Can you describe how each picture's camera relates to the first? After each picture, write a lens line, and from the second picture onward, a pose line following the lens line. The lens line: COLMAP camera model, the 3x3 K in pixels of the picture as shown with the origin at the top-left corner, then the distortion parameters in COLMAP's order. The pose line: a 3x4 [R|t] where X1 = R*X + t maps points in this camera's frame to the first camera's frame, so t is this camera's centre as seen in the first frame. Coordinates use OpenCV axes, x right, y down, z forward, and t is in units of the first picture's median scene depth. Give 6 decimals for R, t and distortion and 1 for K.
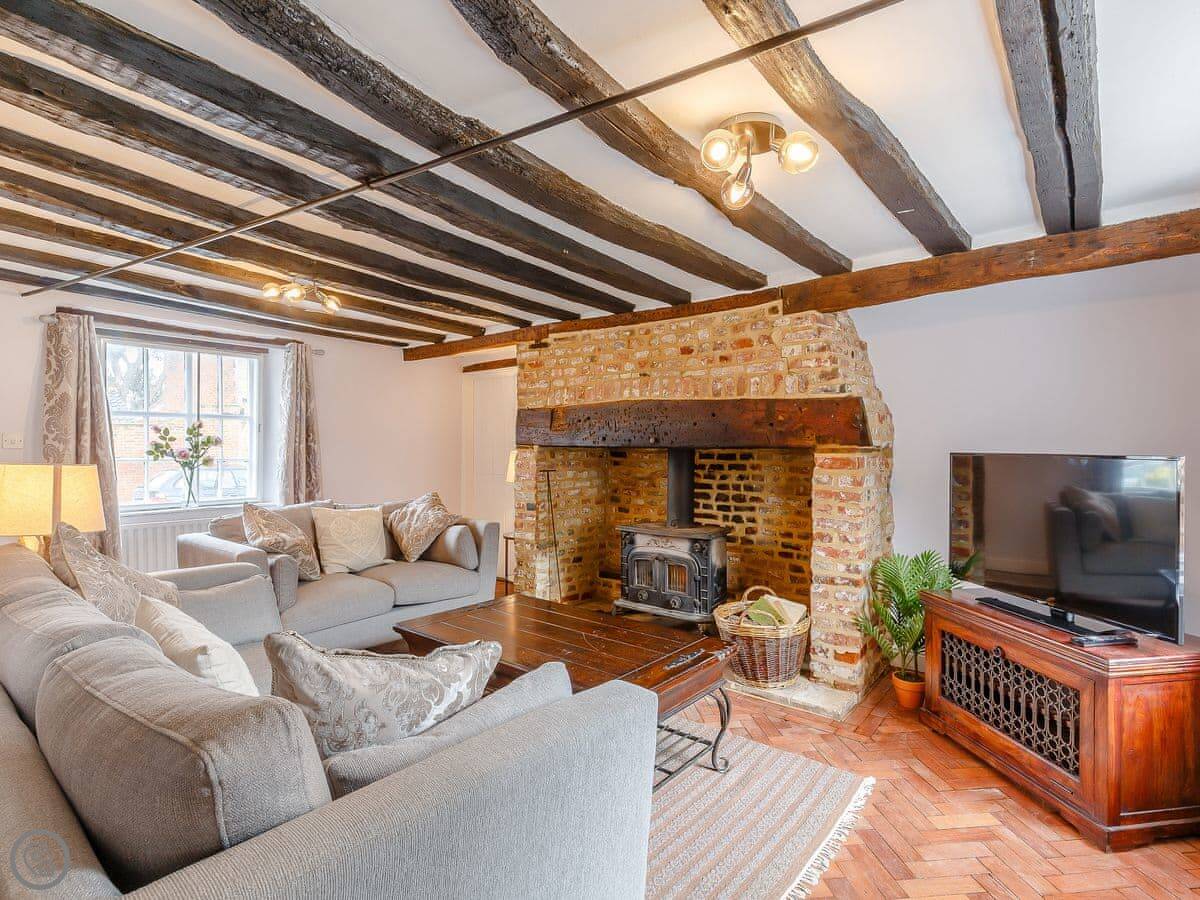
lens RADIAL K [[611.6, 0, 613.6], [0, 611.6, 450.3], [0, 0, 1]] dist [0.005092, -0.000354]
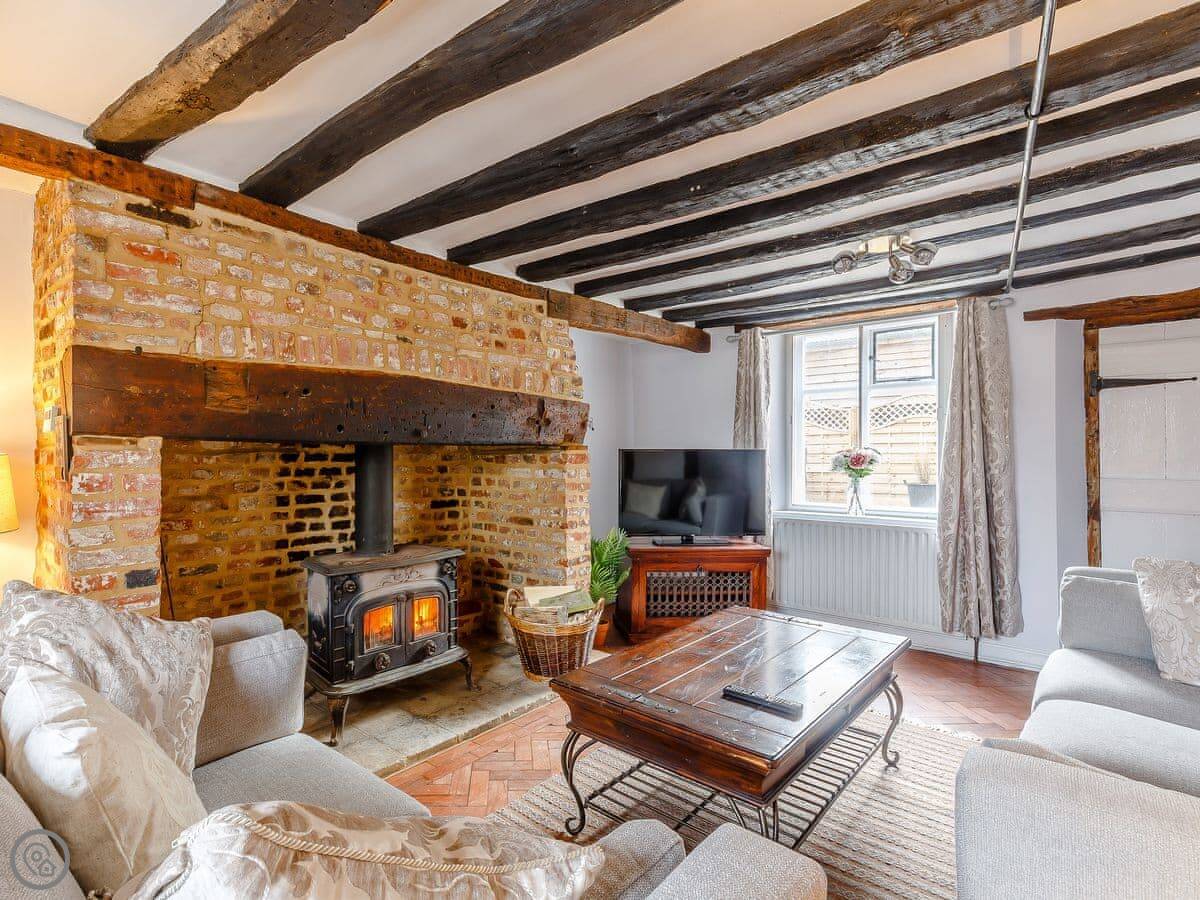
lens RADIAL K [[602.5, 0, 534.5], [0, 602.5, 450.3], [0, 0, 1]] dist [0.002724, 0.000278]
pose [[0.078675, 0.000555, 0.996900, -0.619160], [0.007452, 0.999972, -0.001145, 0.004903], [-0.996872, 0.007519, 0.078669, 0.790510]]
